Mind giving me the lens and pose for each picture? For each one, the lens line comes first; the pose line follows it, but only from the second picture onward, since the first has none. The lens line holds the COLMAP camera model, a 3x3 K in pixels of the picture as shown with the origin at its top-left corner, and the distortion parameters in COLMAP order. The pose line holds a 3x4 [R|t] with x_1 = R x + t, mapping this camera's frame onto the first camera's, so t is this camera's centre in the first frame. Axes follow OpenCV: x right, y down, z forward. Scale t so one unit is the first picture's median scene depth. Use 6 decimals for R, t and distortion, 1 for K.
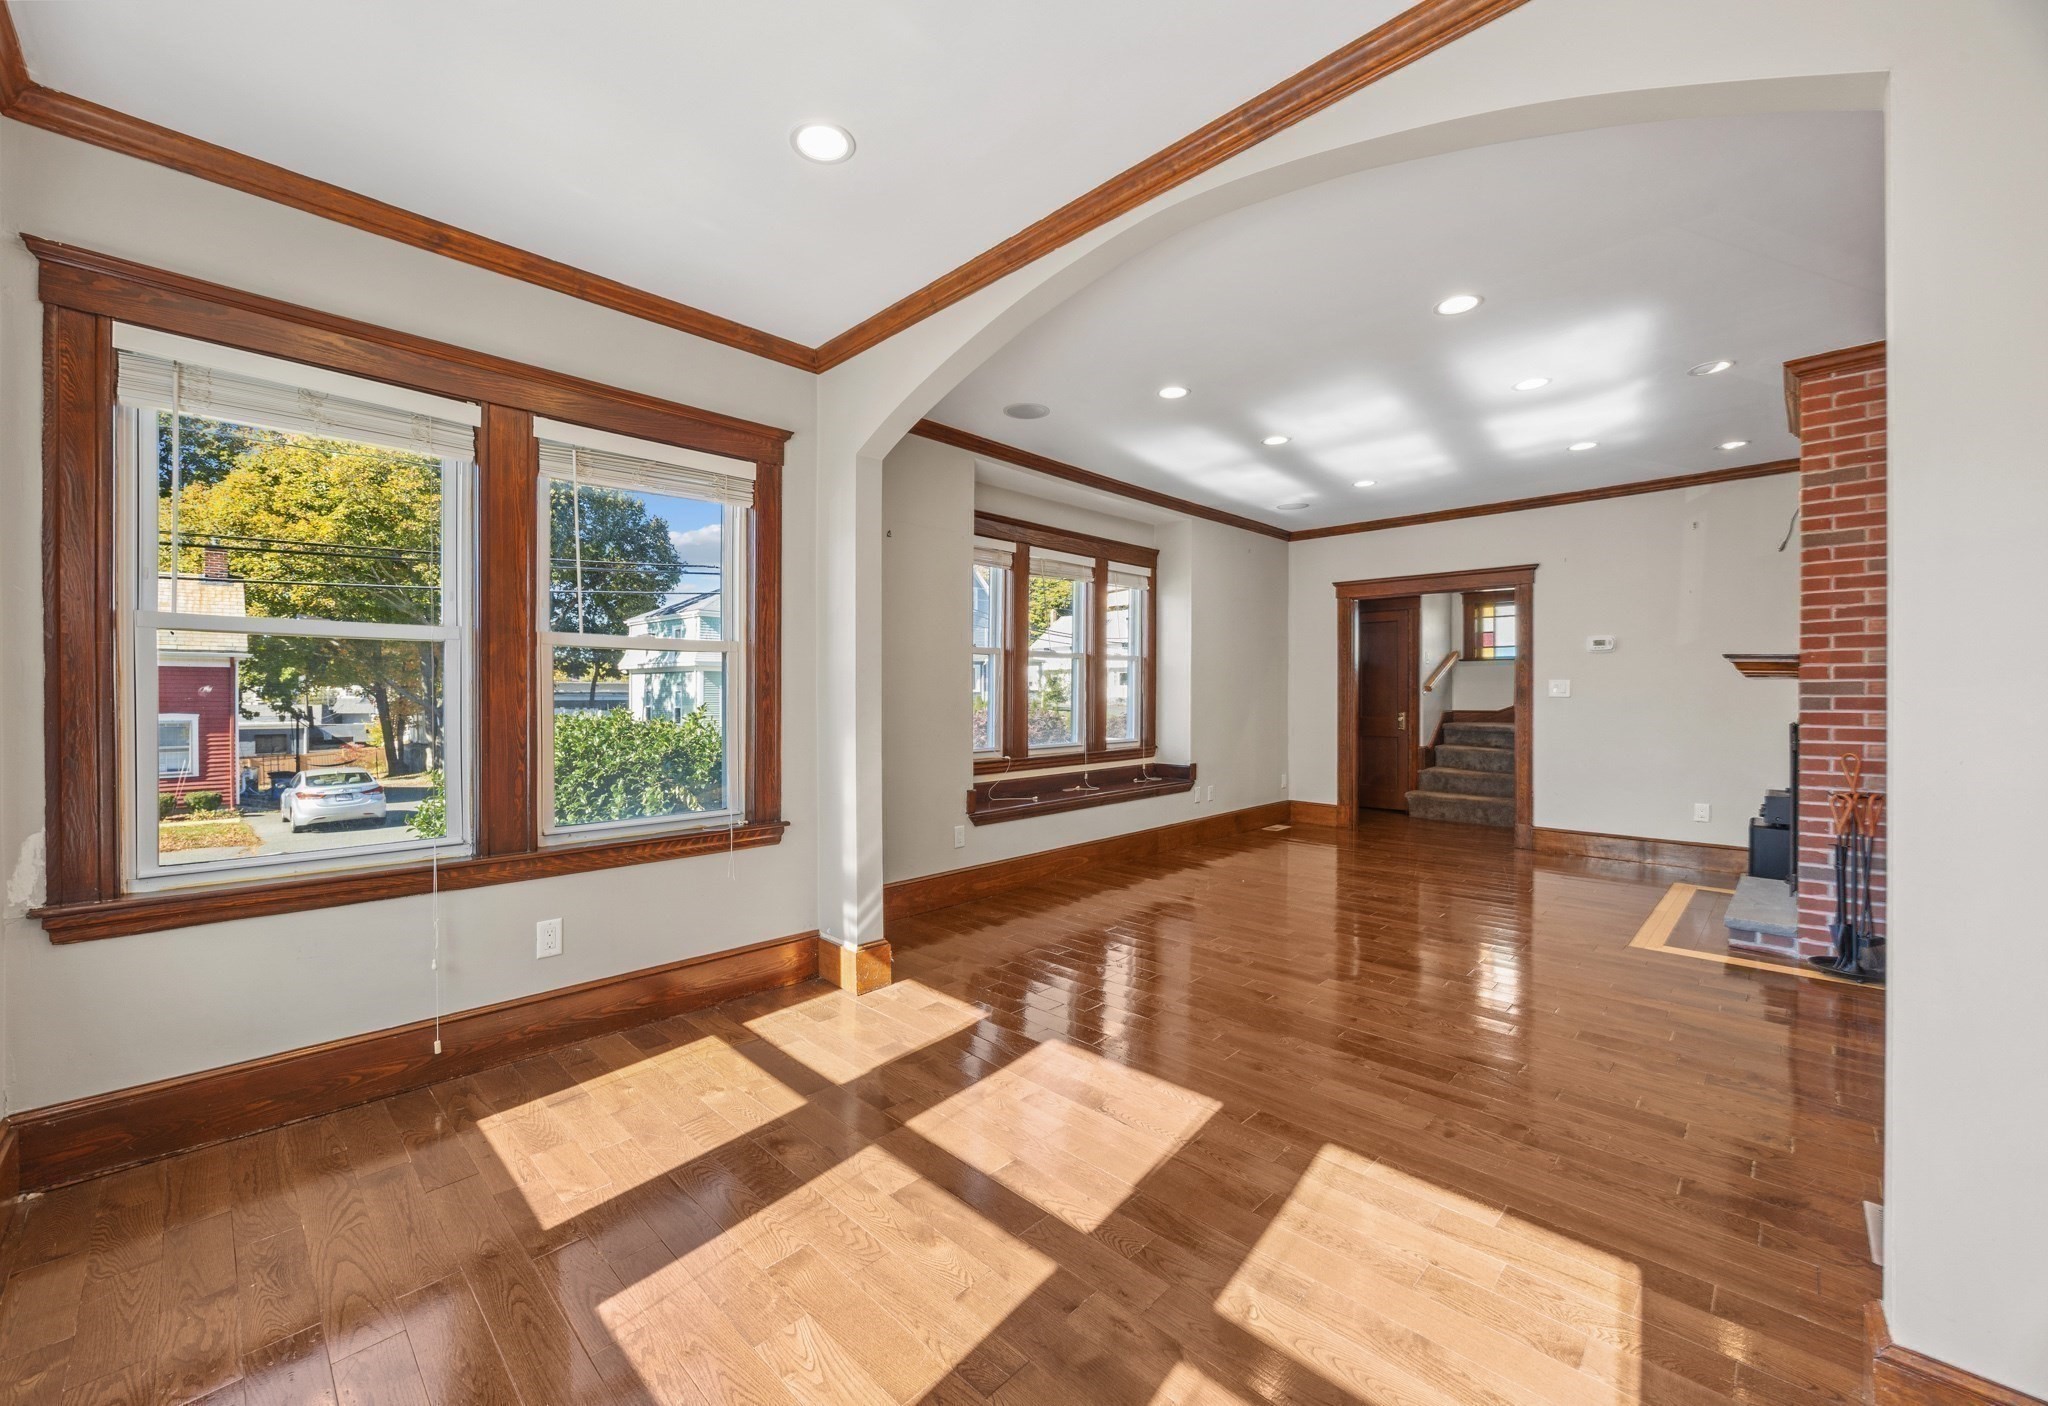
lens RADIAL K [[803.8, 0, 998.3], [0, 803.8, 702.3], [0, 0, 1]] dist [-0.000448, -0.000287]
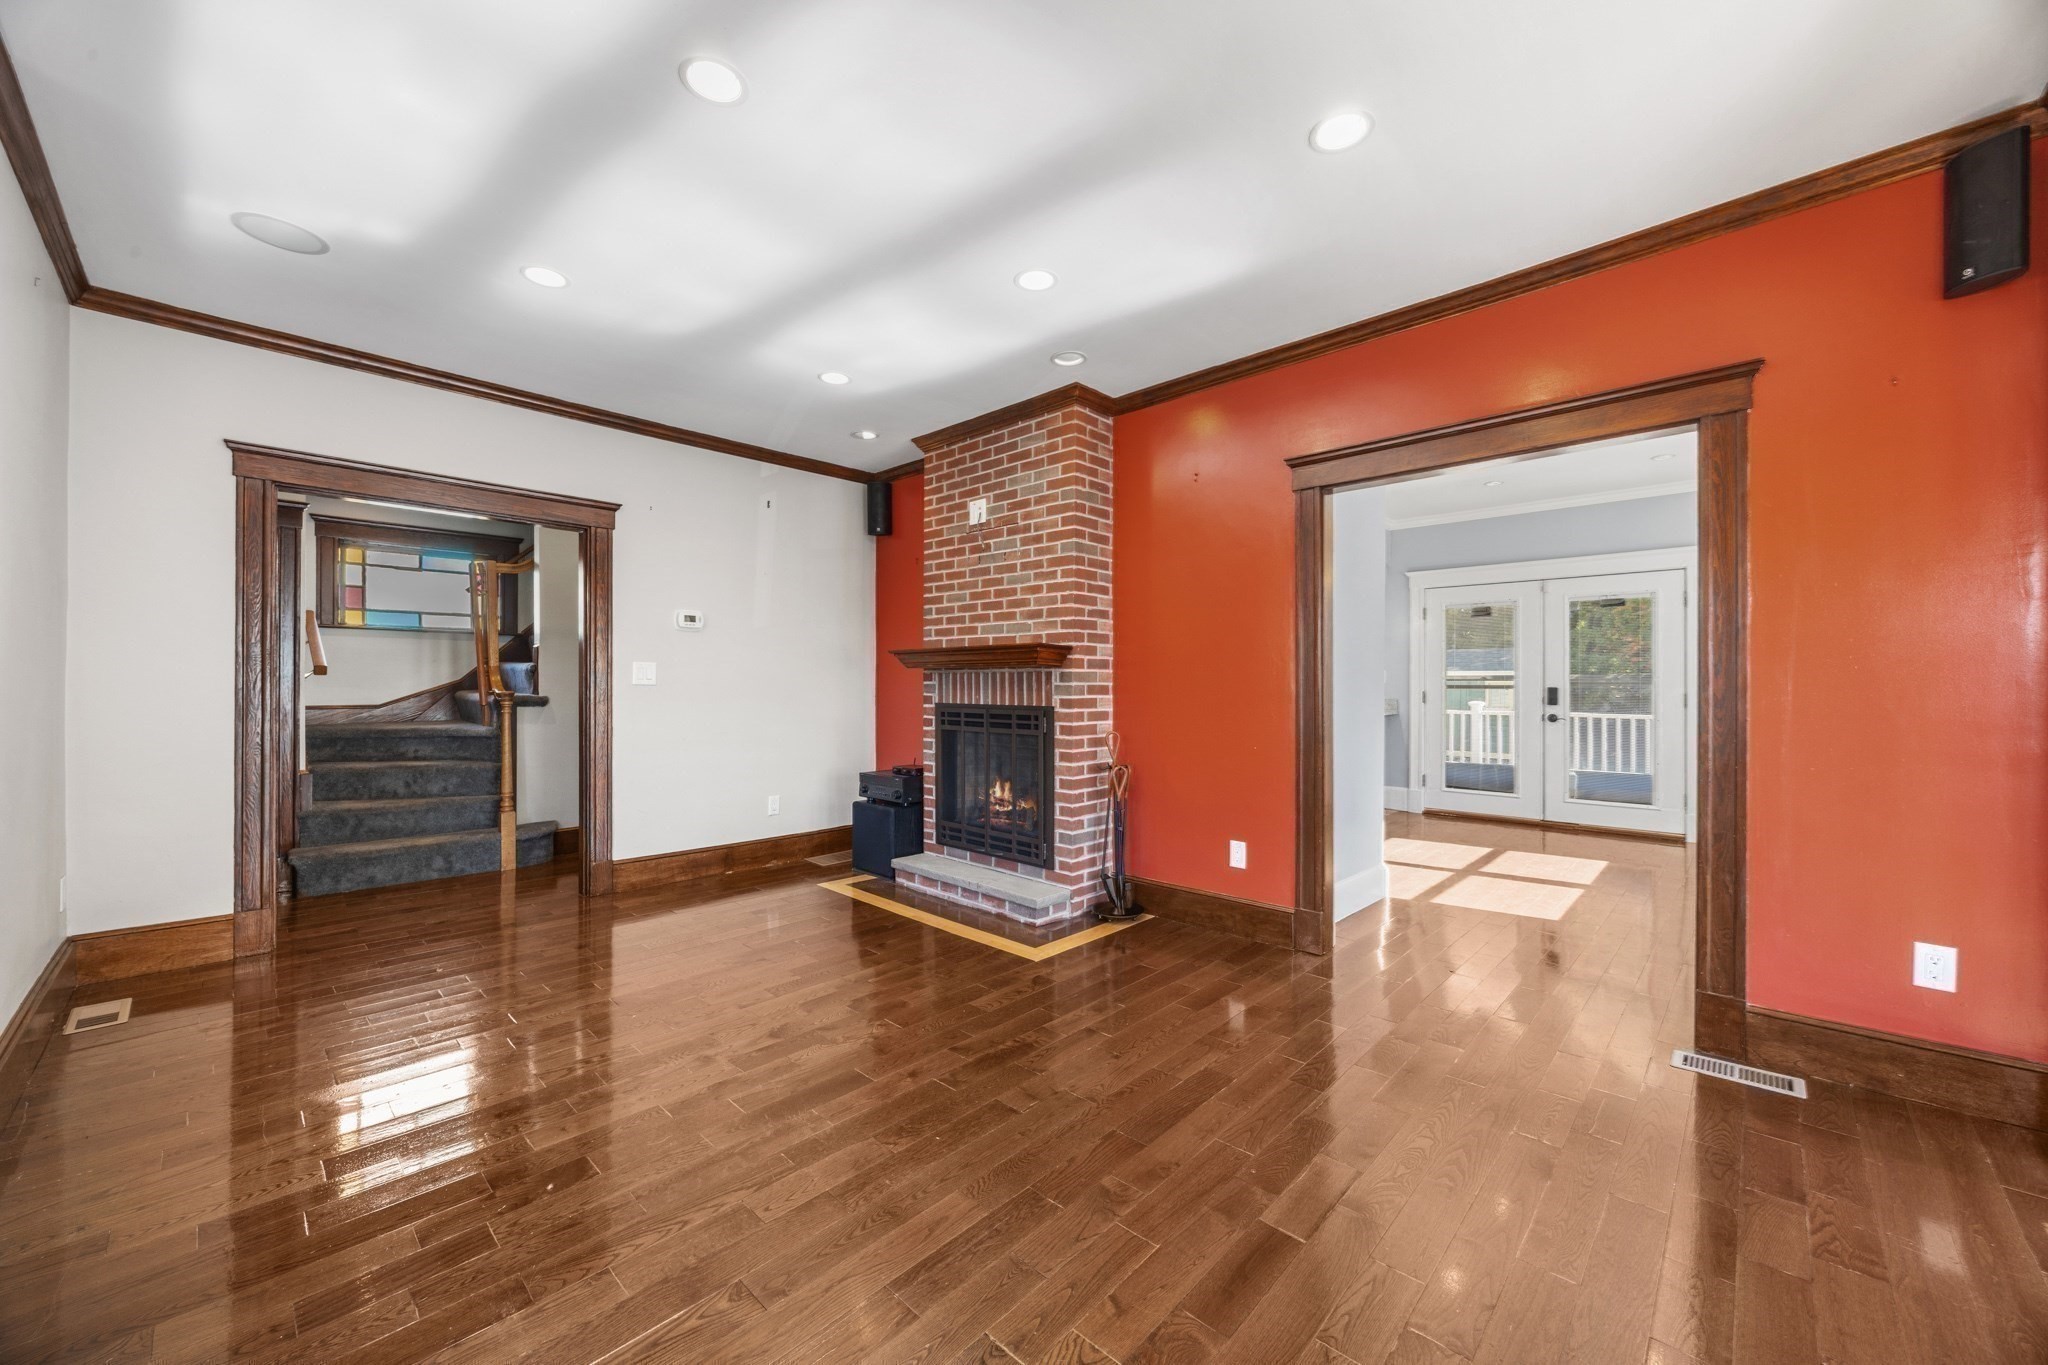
lens RADIAL K [[776.4, 0, 1031.0], [0, 776.4, 683.3], [0, 0, 1]] dist [-0.007463, 0.000178]
pose [[-0.026170, 0.002972, 0.999653, -0.049393], [0.006321, 0.999976, -0.002808, -0.003282], [-0.999638, 0.006245, -0.026189, 0.629225]]
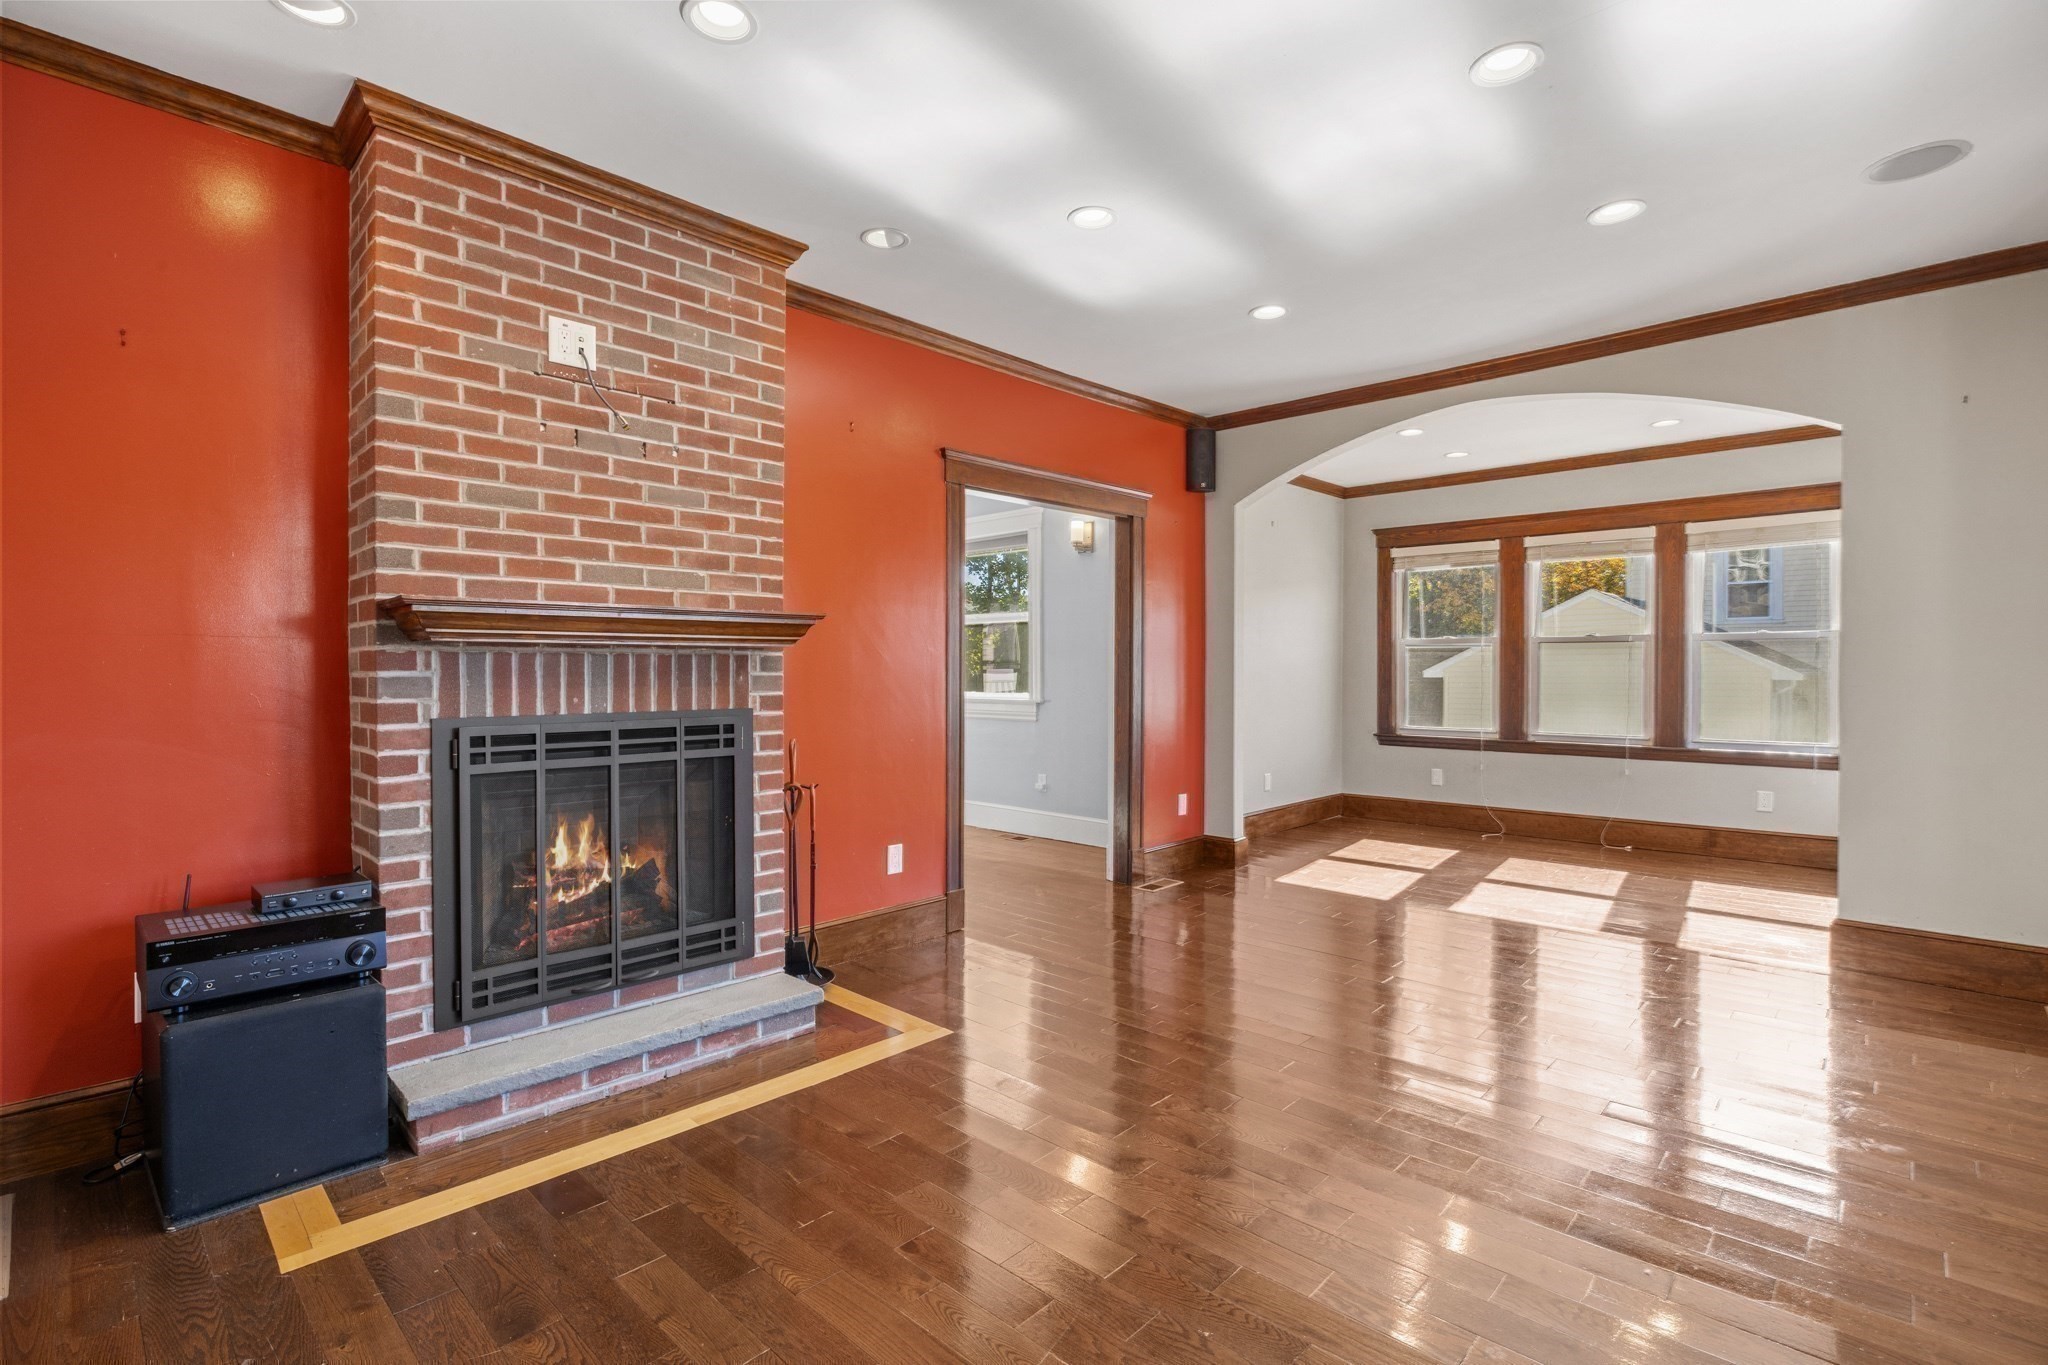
lens RADIAL K [[963.6, 0, 1026.9], [0, 963.6, 680.5], [0, 0, 1]] dist [-0.005031, -0.000850]
pose [[-0.999619, 0.005318, -0.027071, 0.456389], [0.004798, 0.999804, 0.019221, -0.010238], [0.027168, 0.019084, -0.999449, 1.120663]]
